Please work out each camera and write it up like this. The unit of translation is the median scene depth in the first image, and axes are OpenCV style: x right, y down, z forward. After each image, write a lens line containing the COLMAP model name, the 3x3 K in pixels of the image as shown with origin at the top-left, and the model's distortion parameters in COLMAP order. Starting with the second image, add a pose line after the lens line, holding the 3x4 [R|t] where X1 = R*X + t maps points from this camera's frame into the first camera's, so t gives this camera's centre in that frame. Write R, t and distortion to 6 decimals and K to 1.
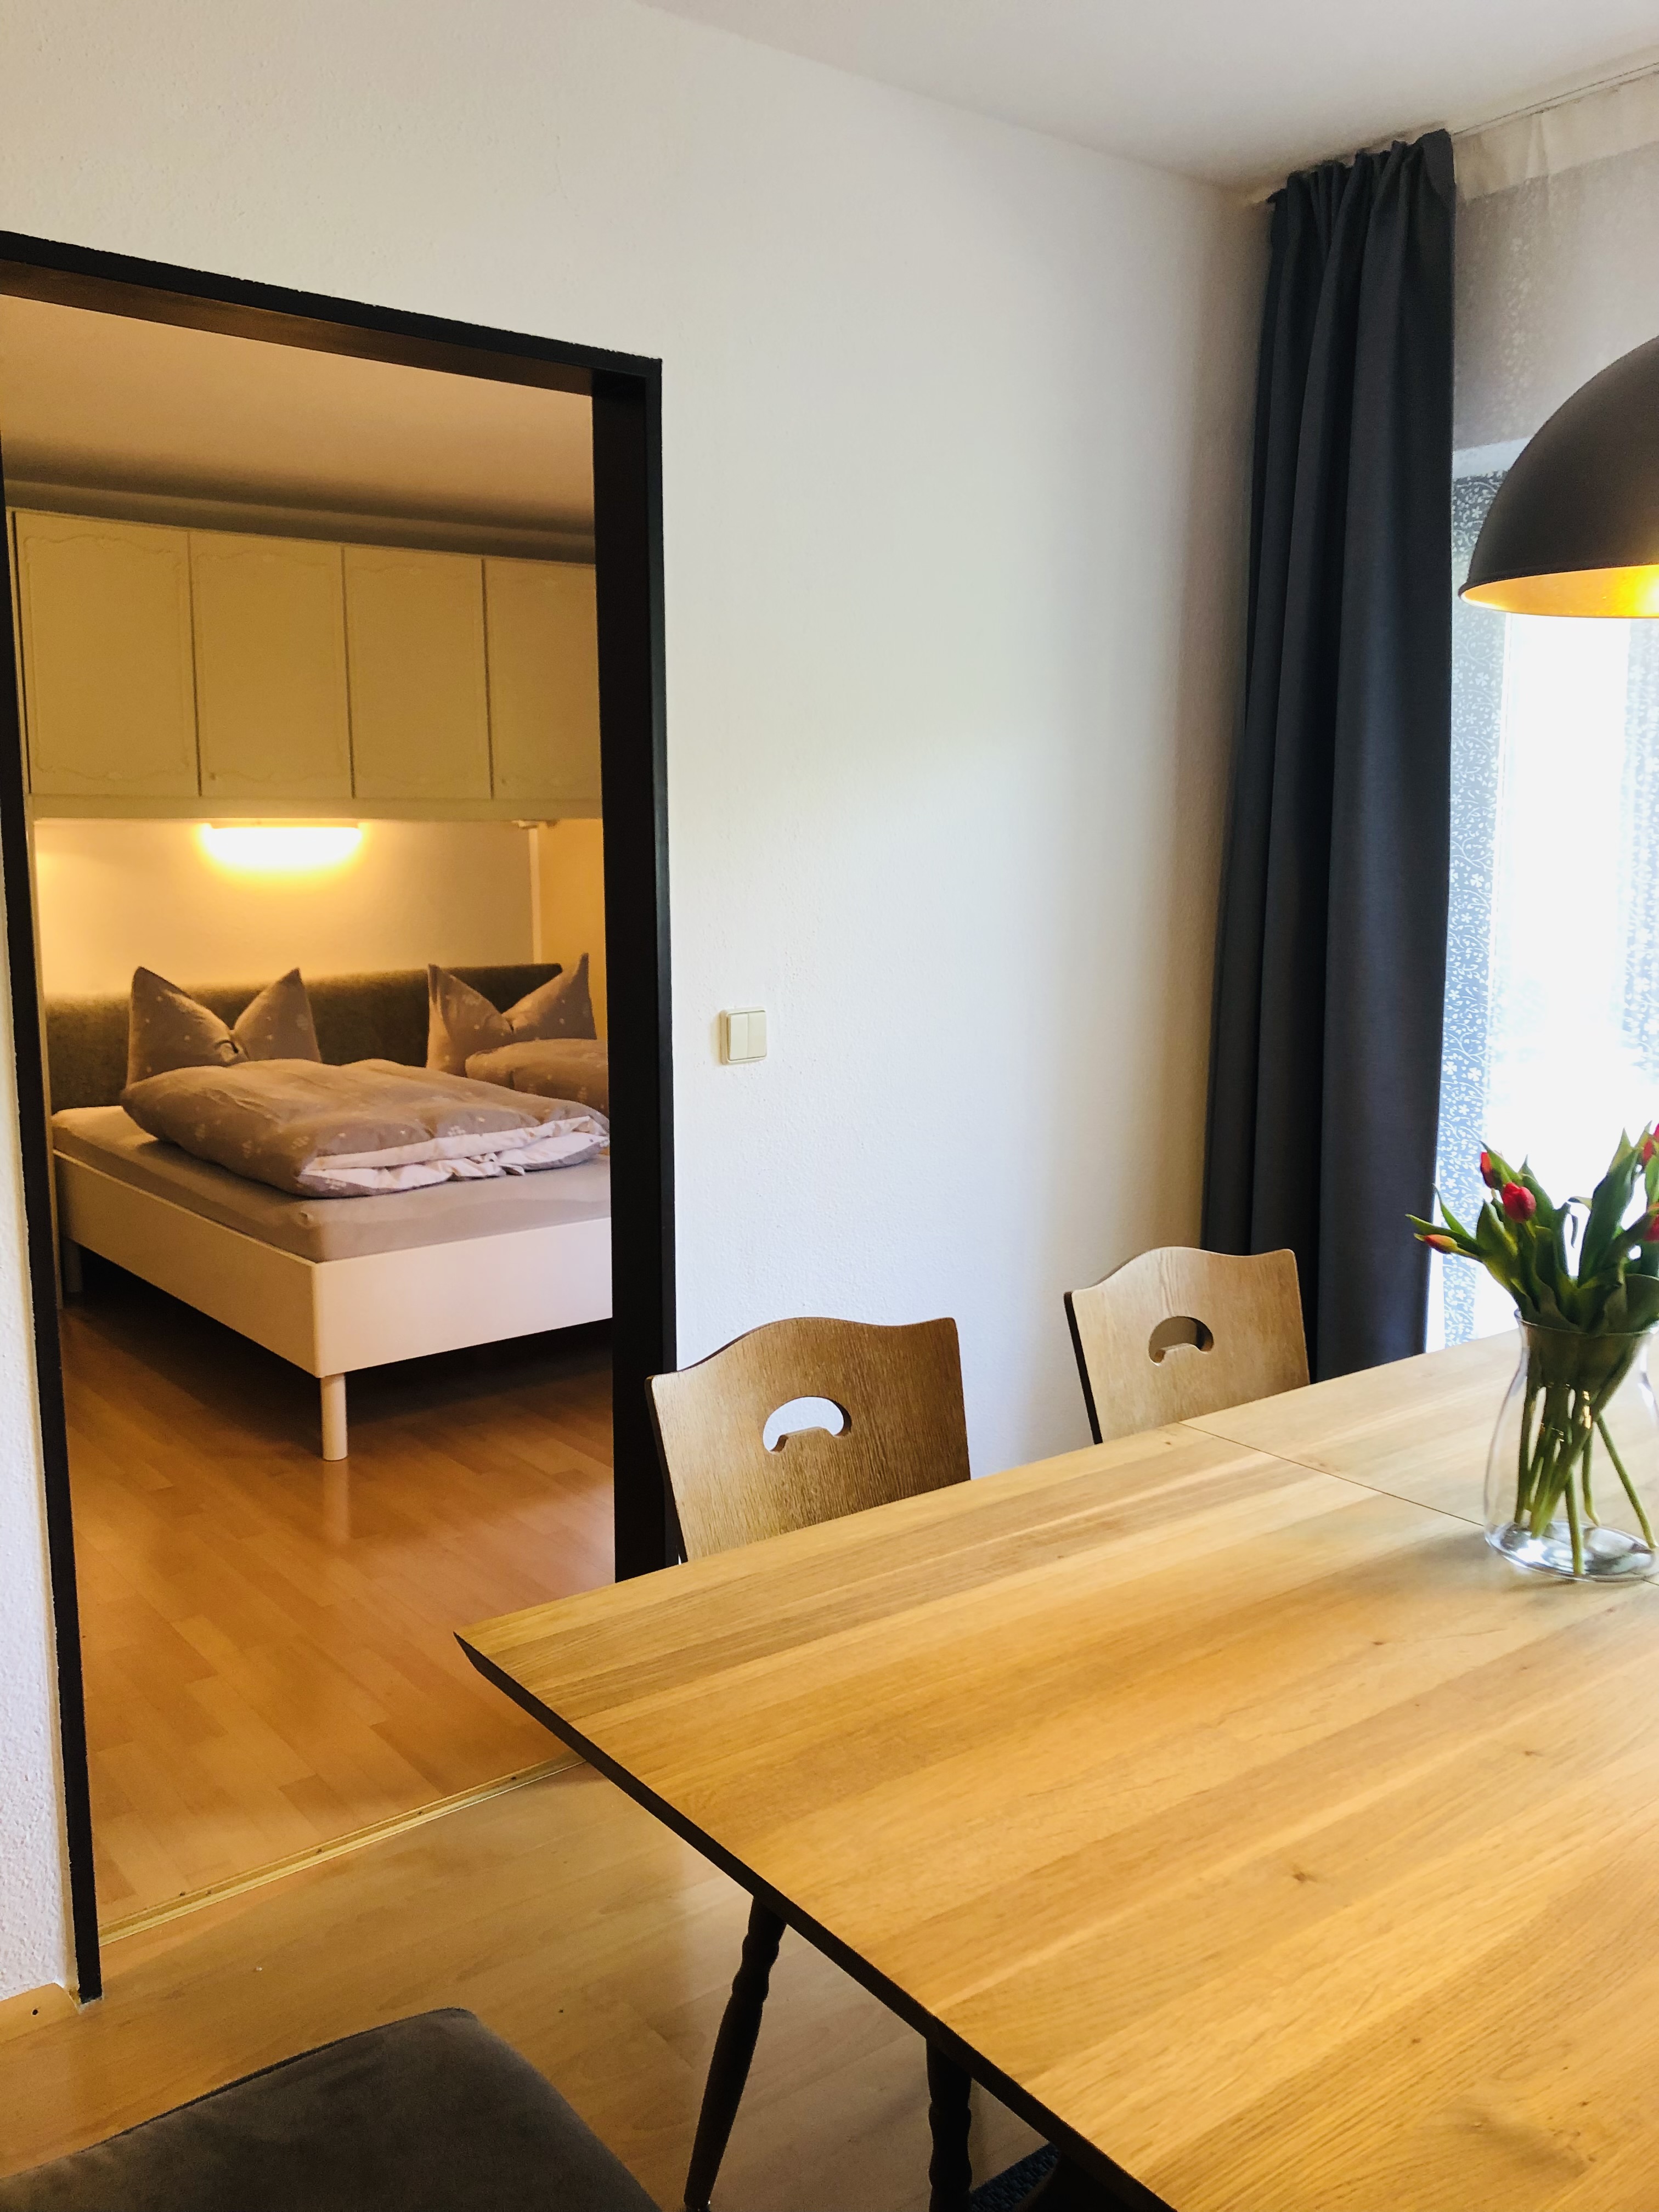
lens RADIAL K [[1809.2, 0, 830.6], [0, 1809.2, 1084.6], [0, 0, 1]] dist [0.015177, -0.013768]
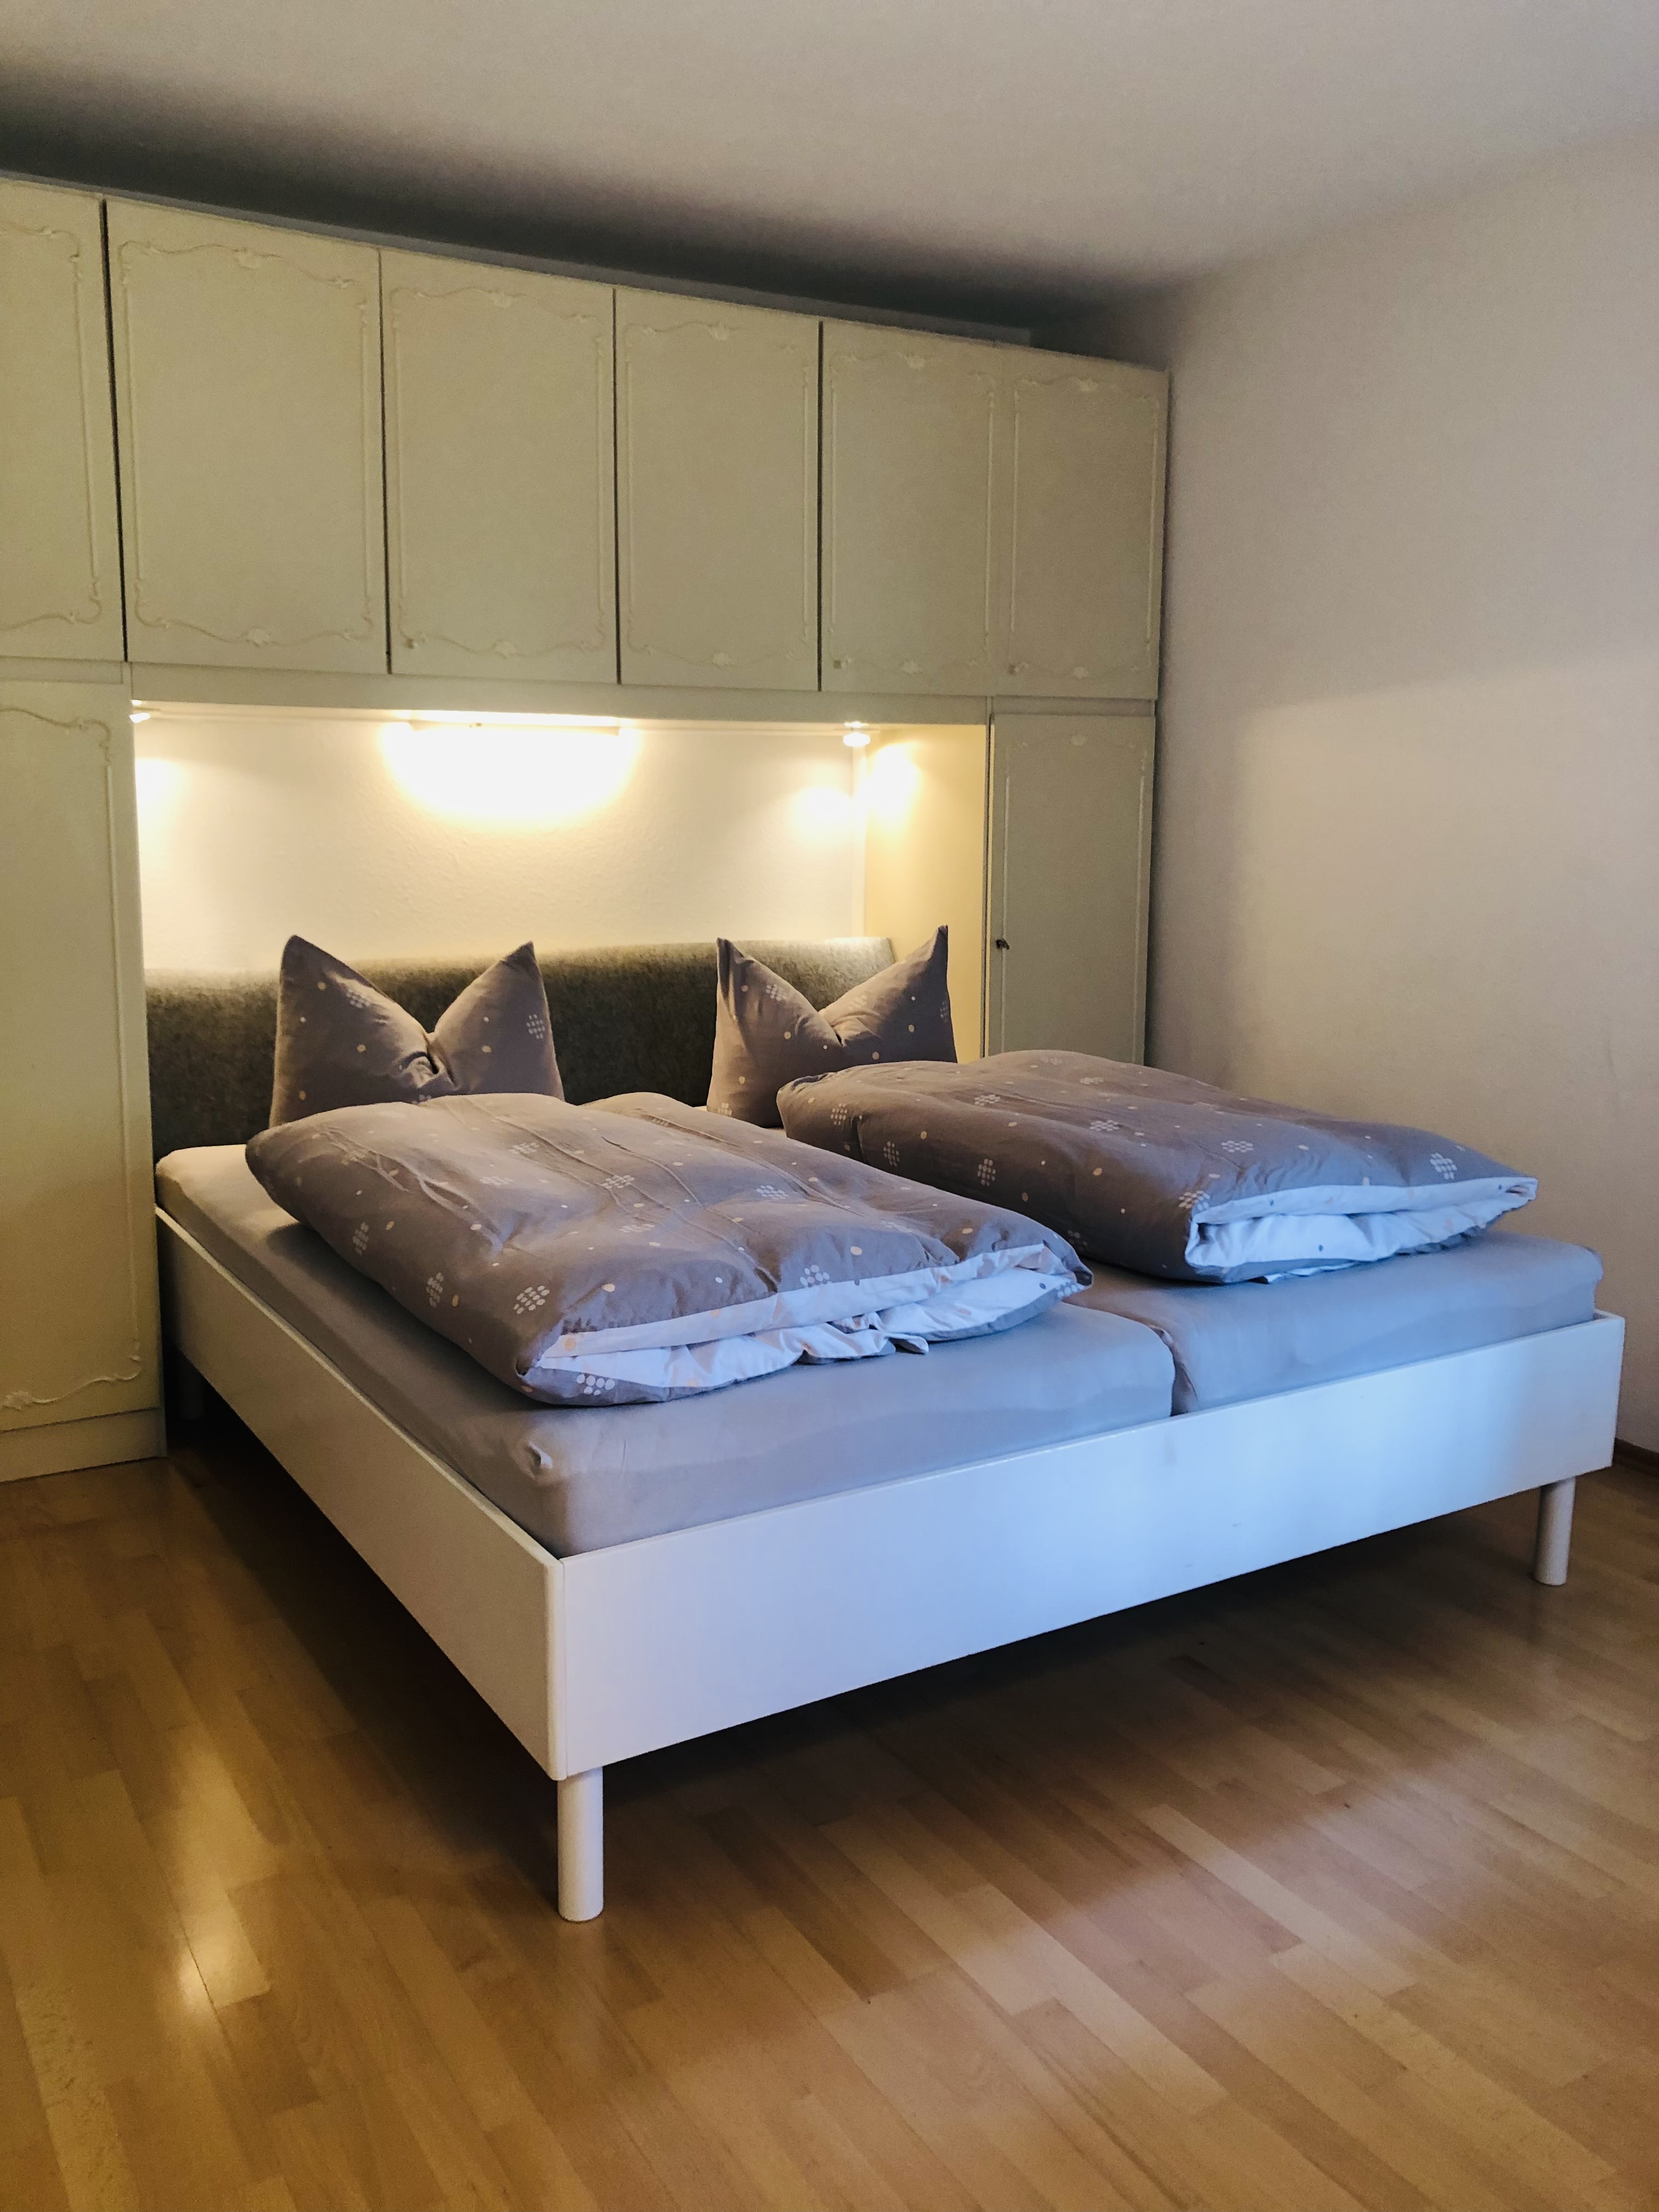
lens RADIAL K [[1809.2, 0, 834.4], [0, 1809.2, 1122.8], [0, 0, 1]] dist [0.015177, -0.013768]
pose [[0.992849, 0.039908, -0.112510, -0.137068], [-0.034509, 0.998176, 0.049535, -0.044490], [0.114282, -0.045298, 0.992415, 0.453960]]
